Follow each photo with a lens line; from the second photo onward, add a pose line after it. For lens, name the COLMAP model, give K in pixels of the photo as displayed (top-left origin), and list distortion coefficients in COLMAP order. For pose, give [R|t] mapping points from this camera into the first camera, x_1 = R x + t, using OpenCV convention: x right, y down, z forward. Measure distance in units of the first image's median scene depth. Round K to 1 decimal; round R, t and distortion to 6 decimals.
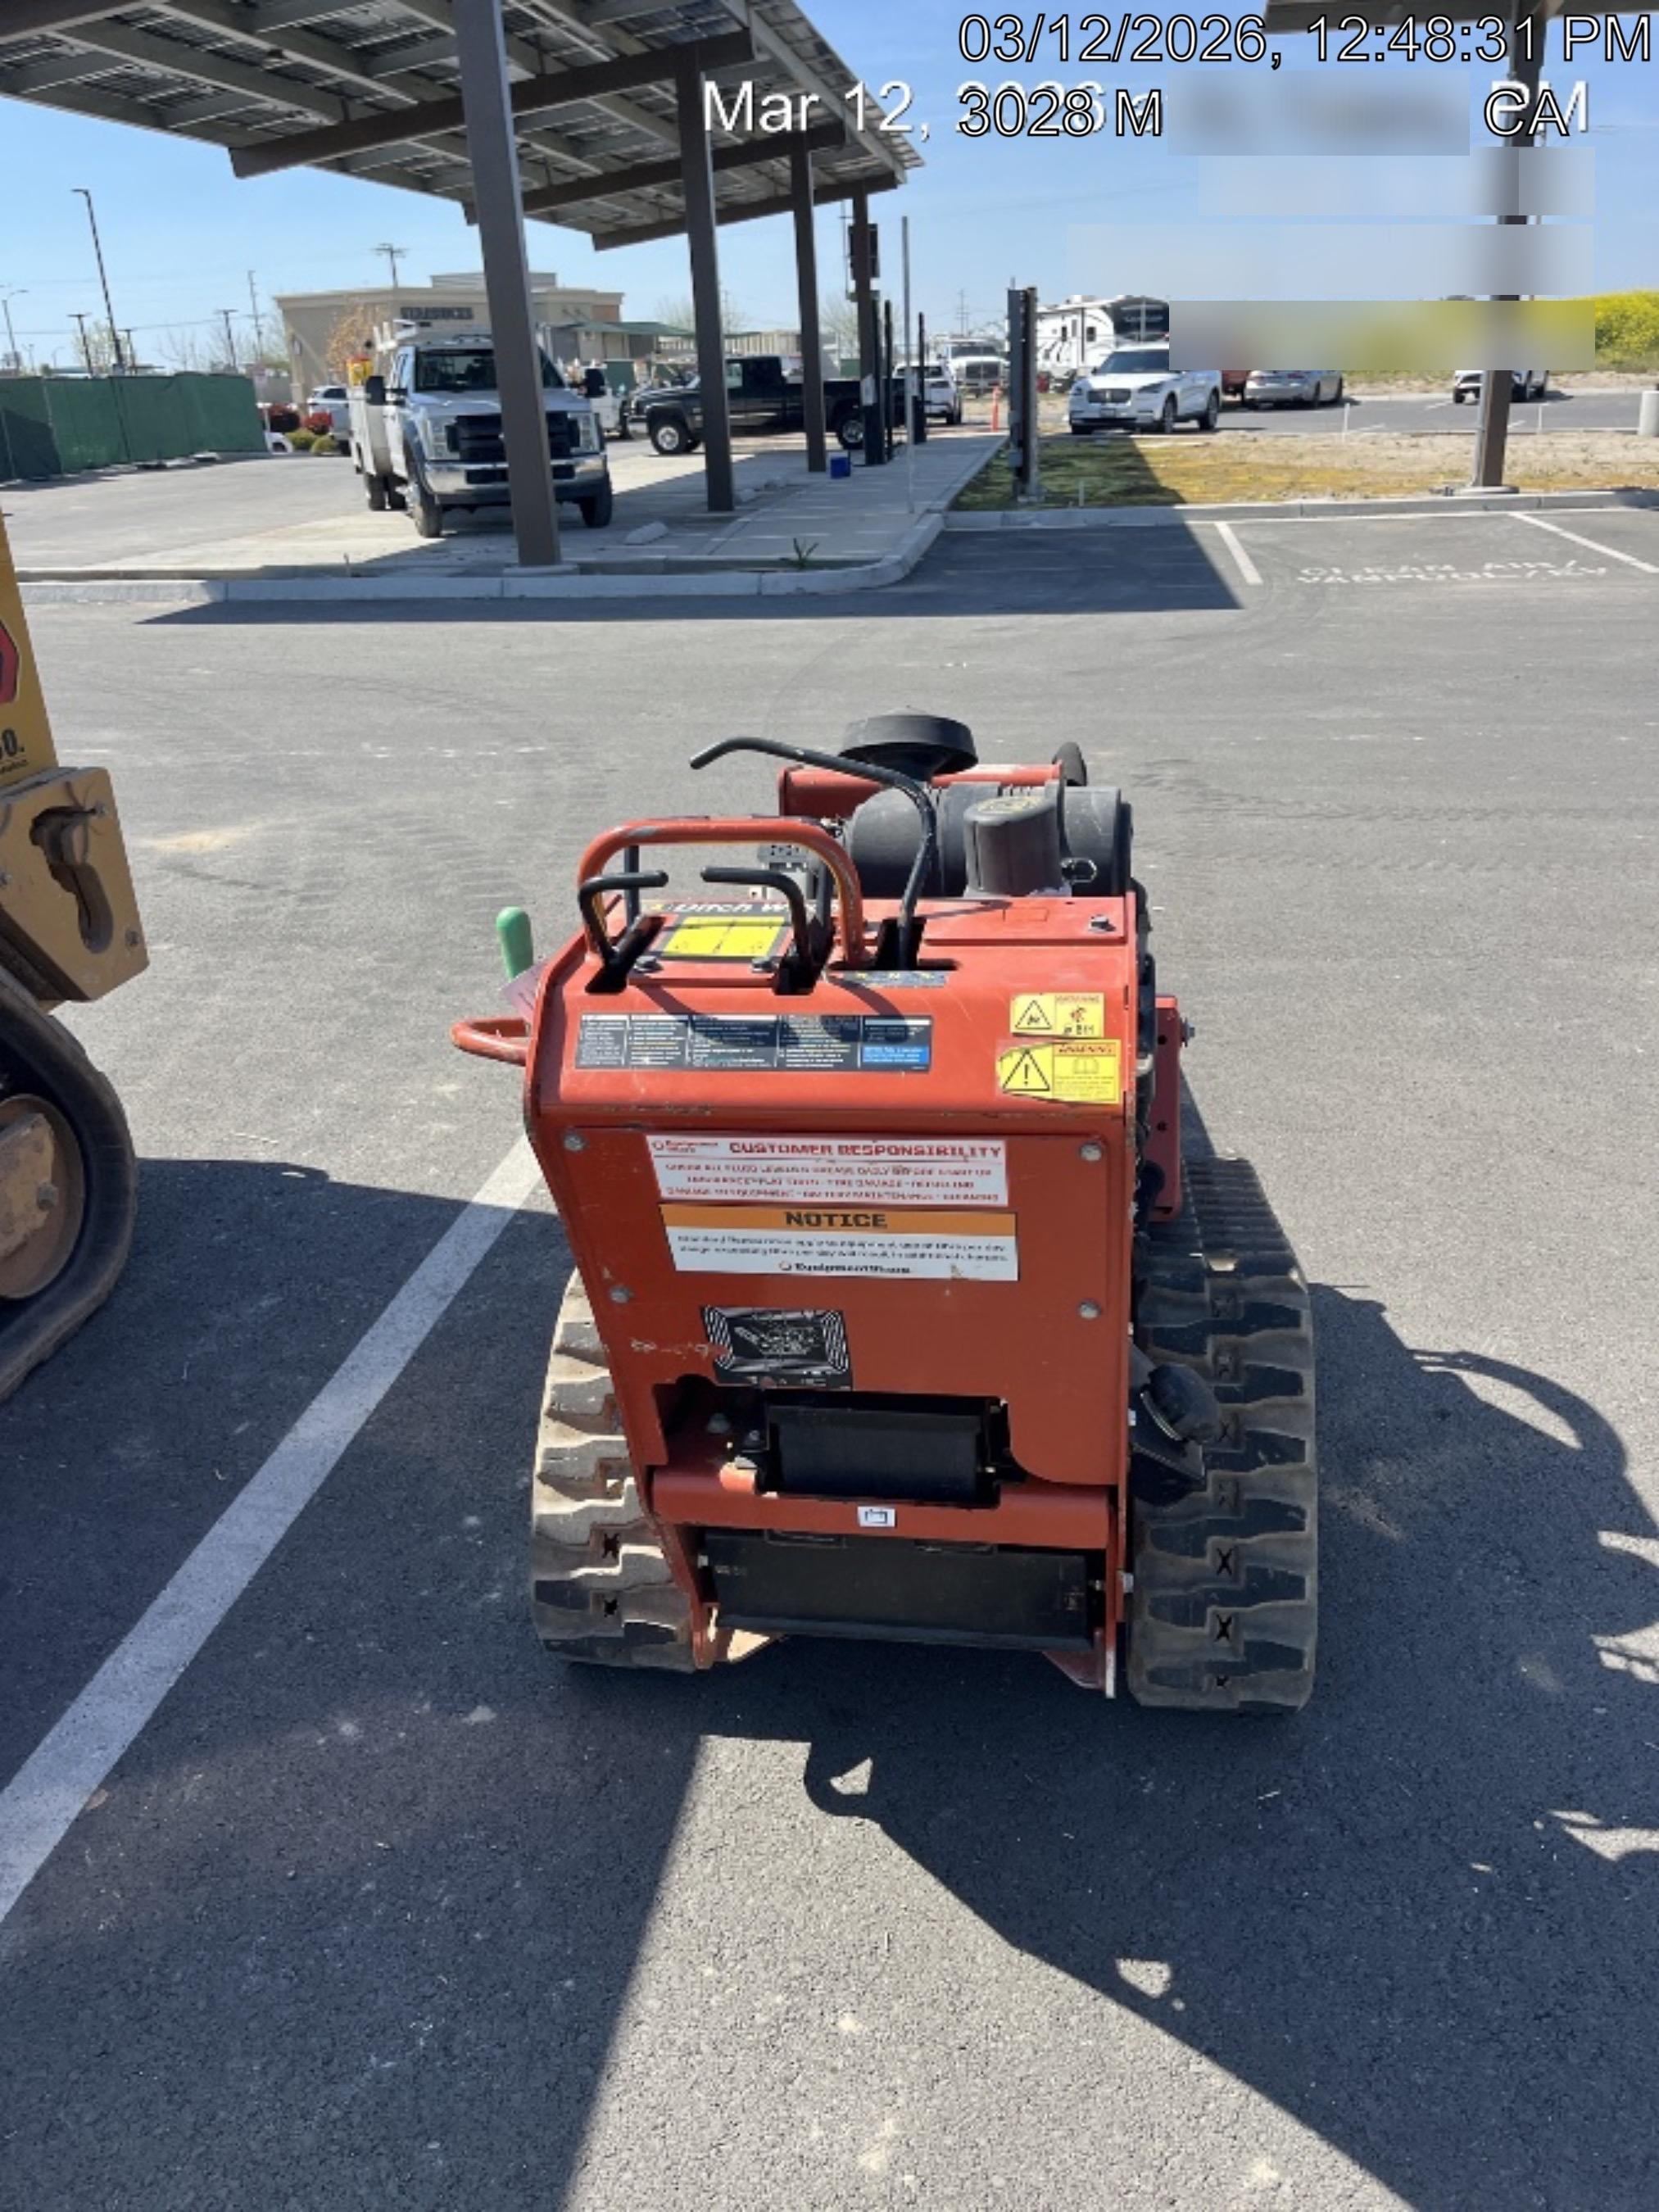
lens RADIAL K [[1659.6, 0, 811.2], [0, 1659.6, 1105.4], [0, 0, 1]] dist [0.003755, -0.004934]
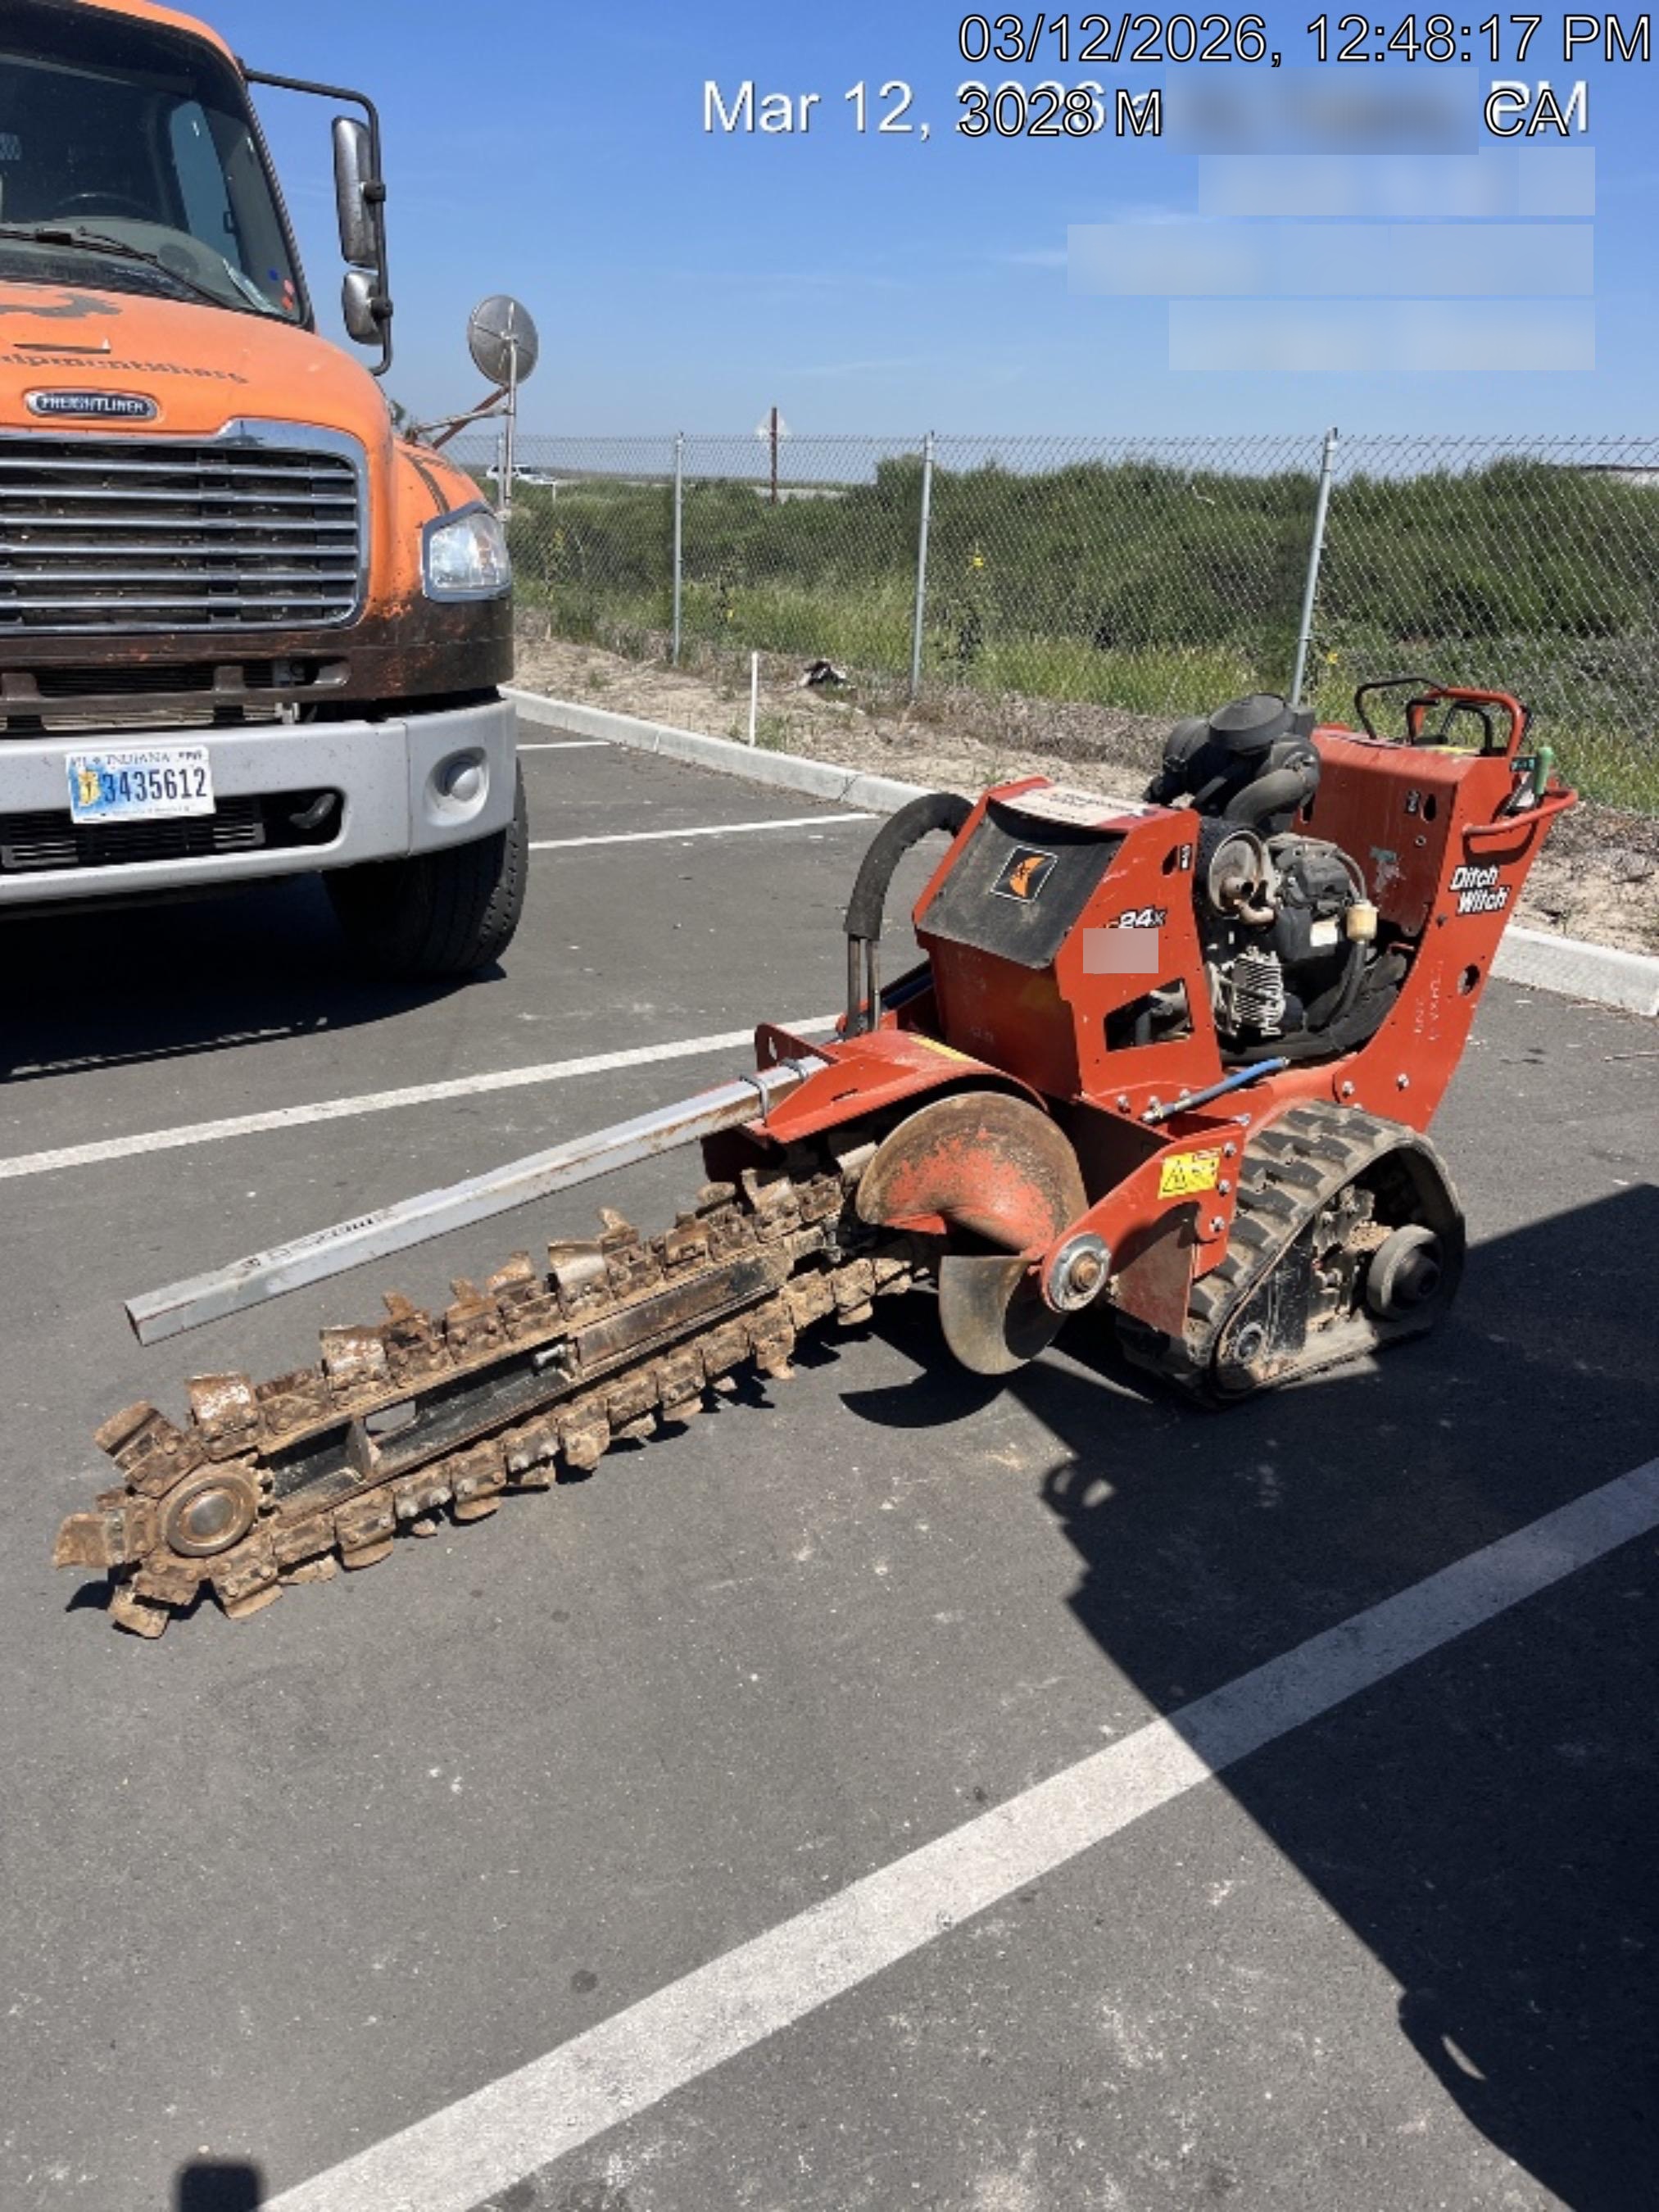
lens RADIAL K [[1659.6, 0, 811.2], [0, 1659.6, 1105.4], [0, 0, 1]] dist [0.003755, -0.004934]
pose [[-0.704823, -0.228458, 0.671588, -0.564073], [0.277414, 0.782561, 0.557351, -0.640549], [-0.652890, 0.579142, -0.488190, 1.552674]]
